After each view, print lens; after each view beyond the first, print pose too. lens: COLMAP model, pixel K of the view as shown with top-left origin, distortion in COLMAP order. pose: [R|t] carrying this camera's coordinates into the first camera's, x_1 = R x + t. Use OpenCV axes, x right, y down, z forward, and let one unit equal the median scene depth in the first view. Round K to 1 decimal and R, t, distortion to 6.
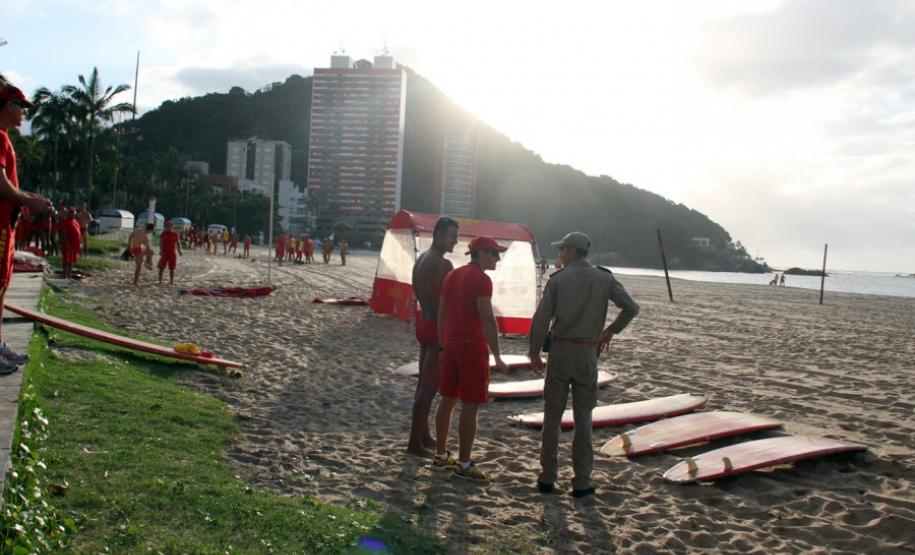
lens RADIAL K [[1116.3, 0, 457.5], [0, 1116.3, 277.5], [0, 0, 1]] dist [-0.081843, -0.000194]
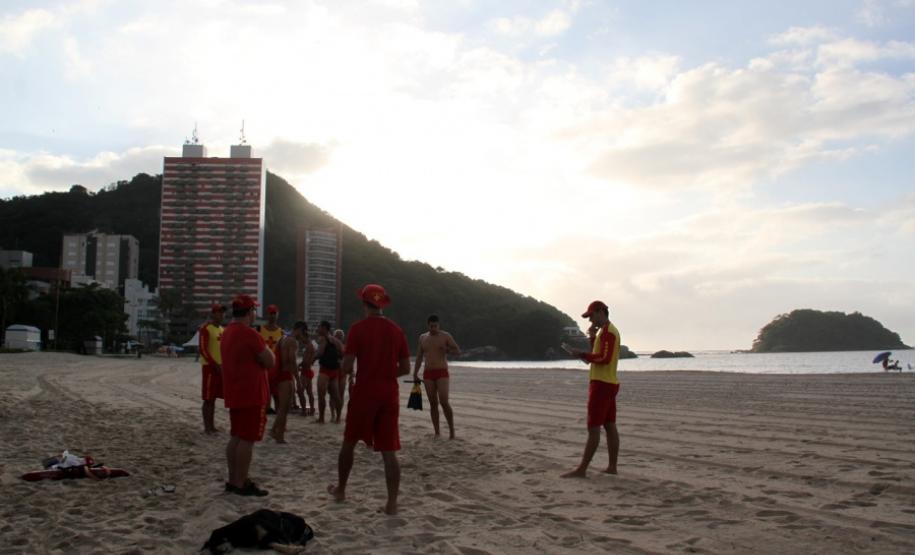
lens RADIAL K [[829.2, 0, 457.5], [0, 829.2, 277.5], [0, 0, 1]] dist [-0.115519, 0.006603]
pose [[0.974046, -0.029056, 0.224478, -0.047261], [0.053477, 0.993192, -0.103485, -0.008741], [-0.219943, 0.112804, 0.968969, 0.309963]]
